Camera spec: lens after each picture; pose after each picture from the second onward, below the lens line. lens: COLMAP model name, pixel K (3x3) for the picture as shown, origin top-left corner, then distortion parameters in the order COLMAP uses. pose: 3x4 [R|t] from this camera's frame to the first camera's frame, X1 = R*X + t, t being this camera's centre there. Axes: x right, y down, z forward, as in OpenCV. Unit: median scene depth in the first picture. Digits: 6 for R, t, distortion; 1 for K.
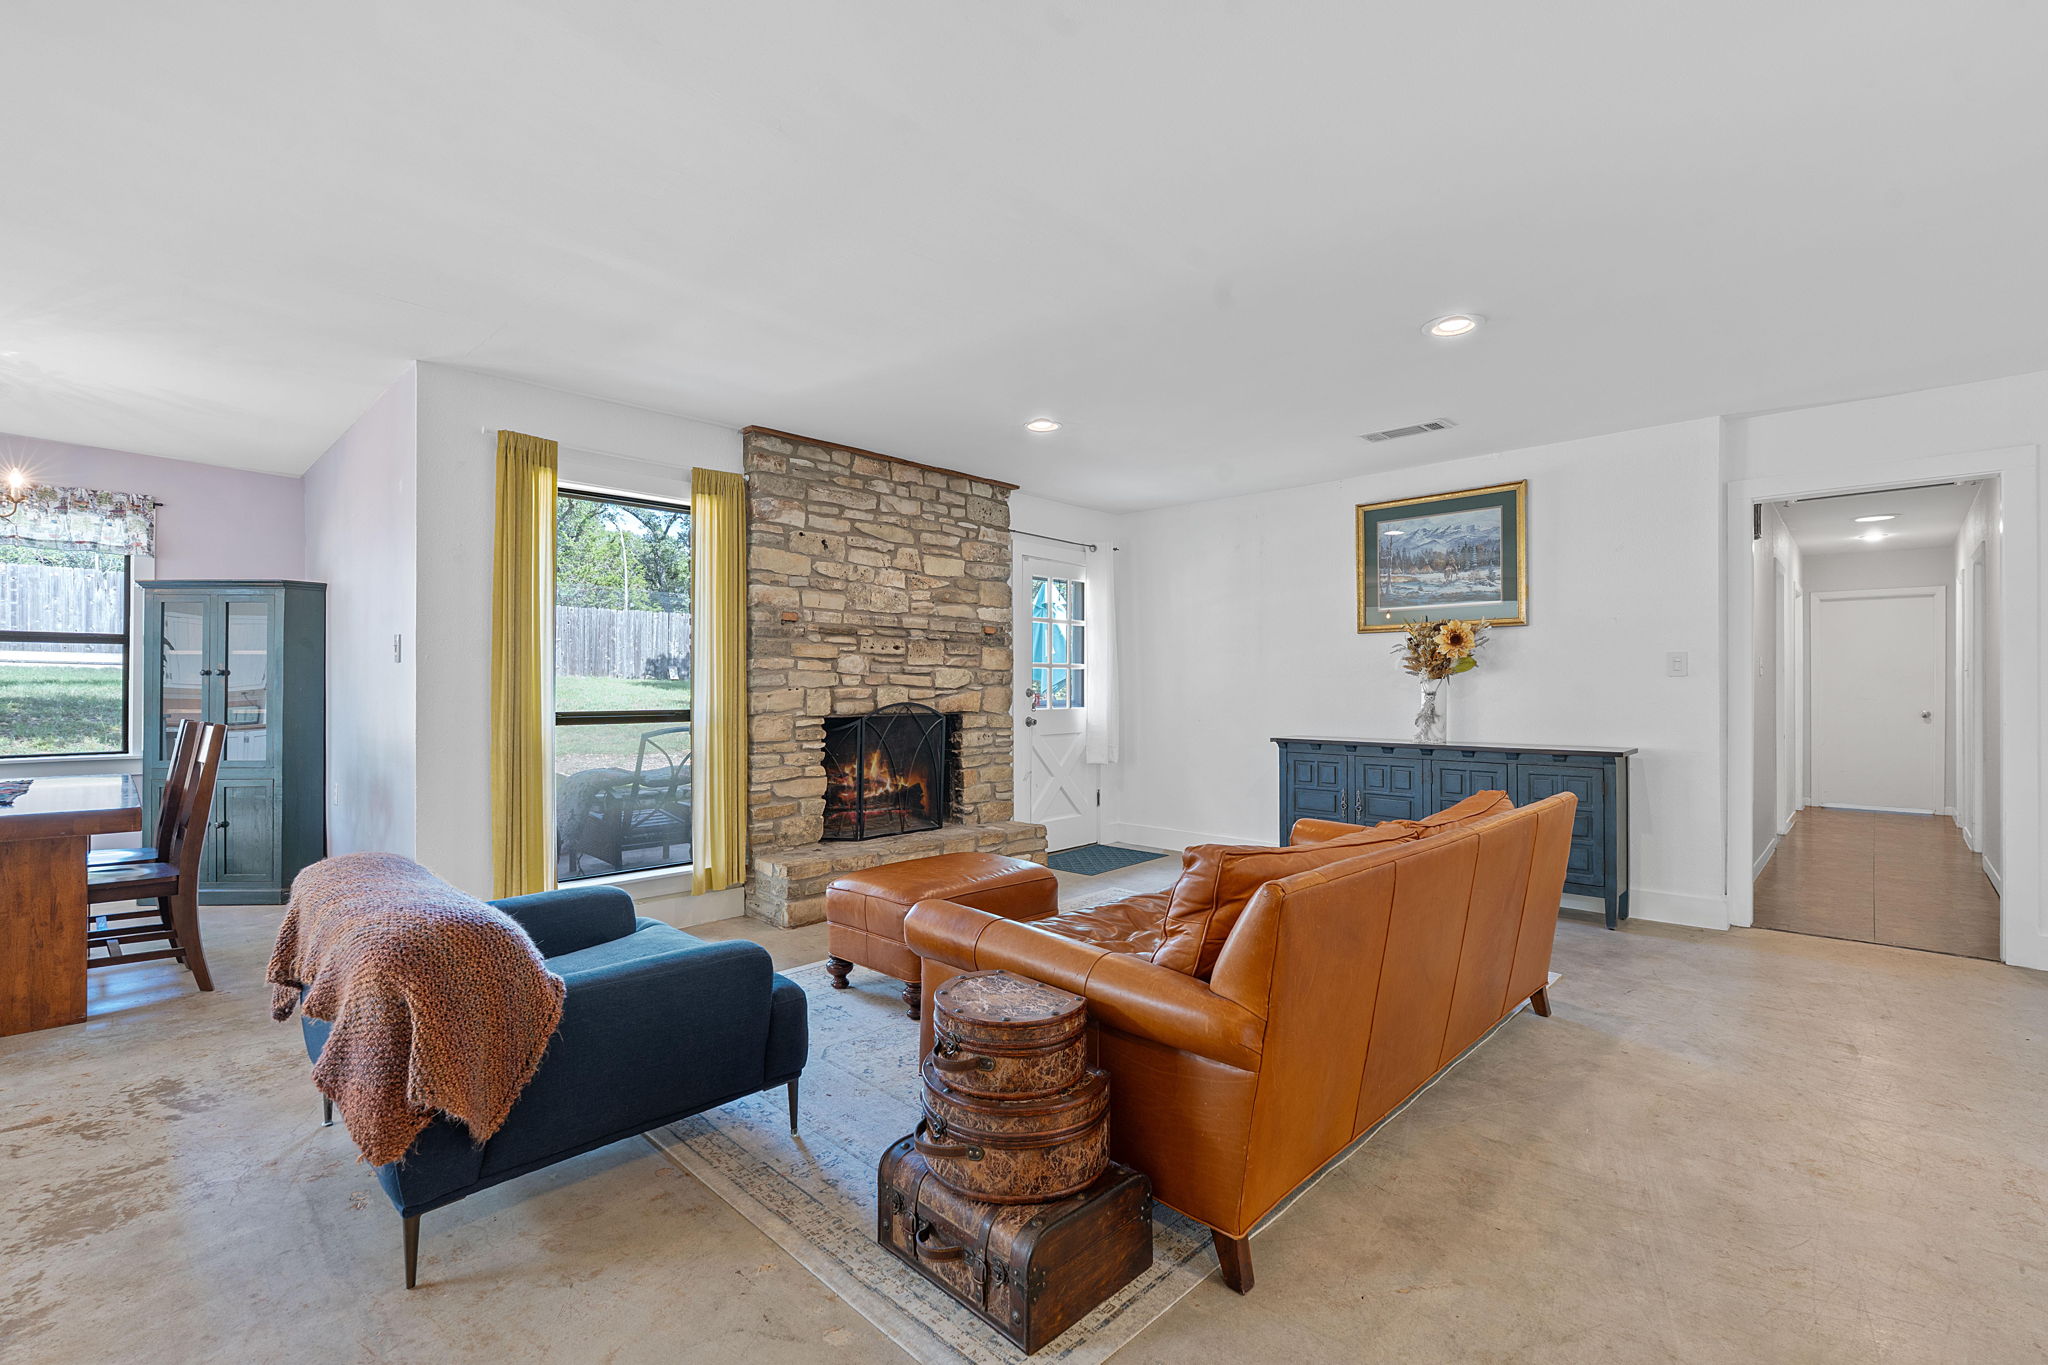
lens RADIAL K [[897.9, 0, 1027.6], [0, 897.9, 686.1], [0, 0, 1]] dist [-0.006465, -0.000171]
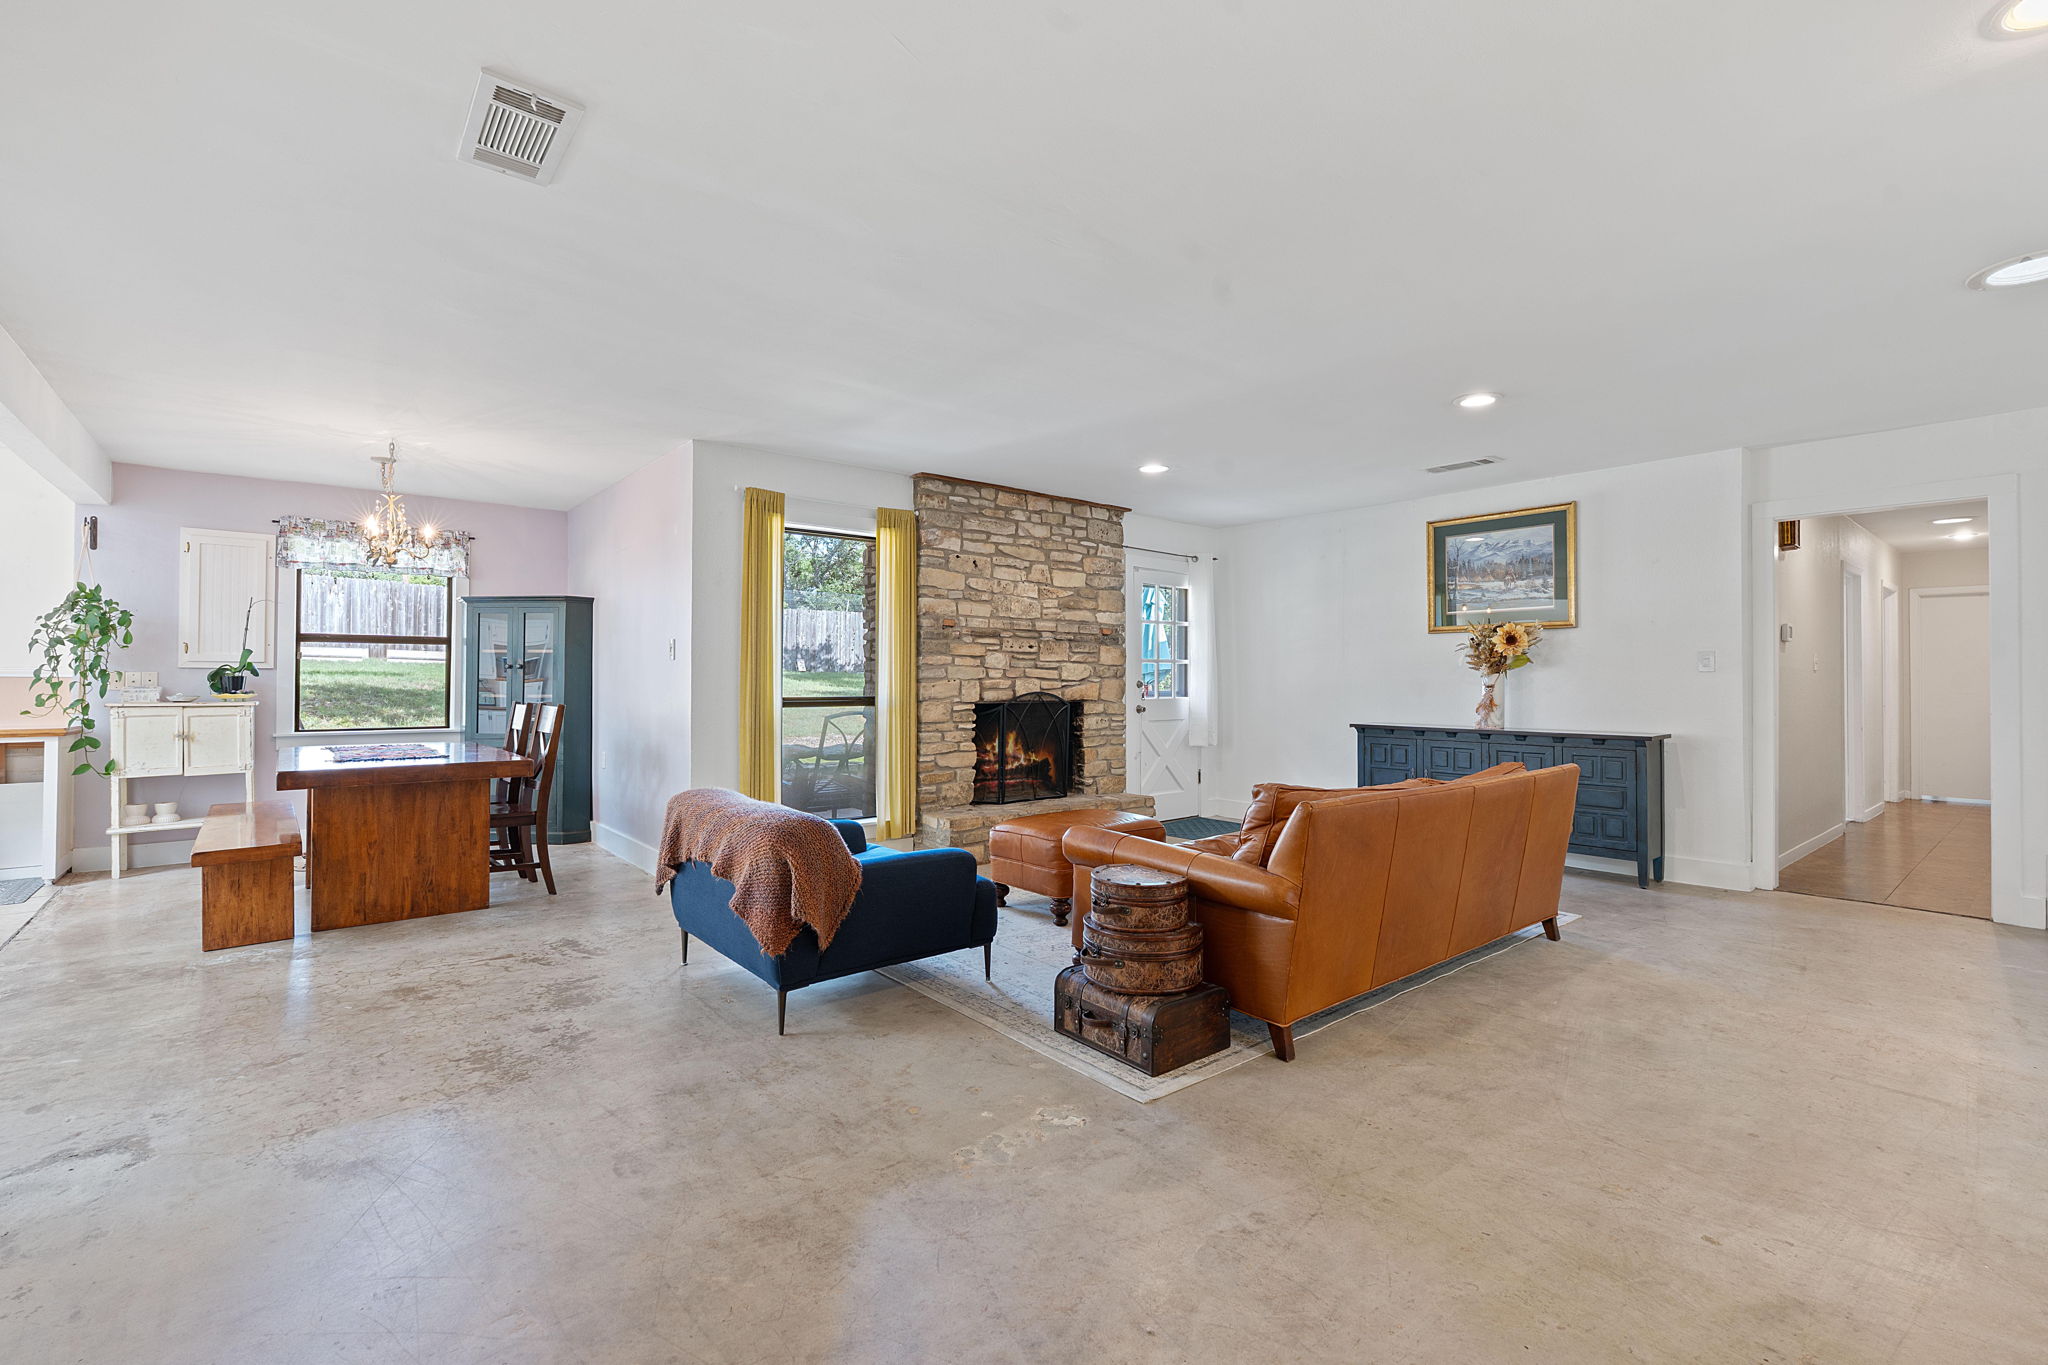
lens RADIAL K [[897.9, 0, 1027.1], [0, 897.9, 671.6], [0, 0, 1]] dist [-0.006465, -0.000171]
pose [[0.993558, 0.002052, -0.113308, -0.015033], [-0.002876, 0.999971, -0.007107, -0.000512], [0.113290, 0.007387, 0.993534, -0.242157]]
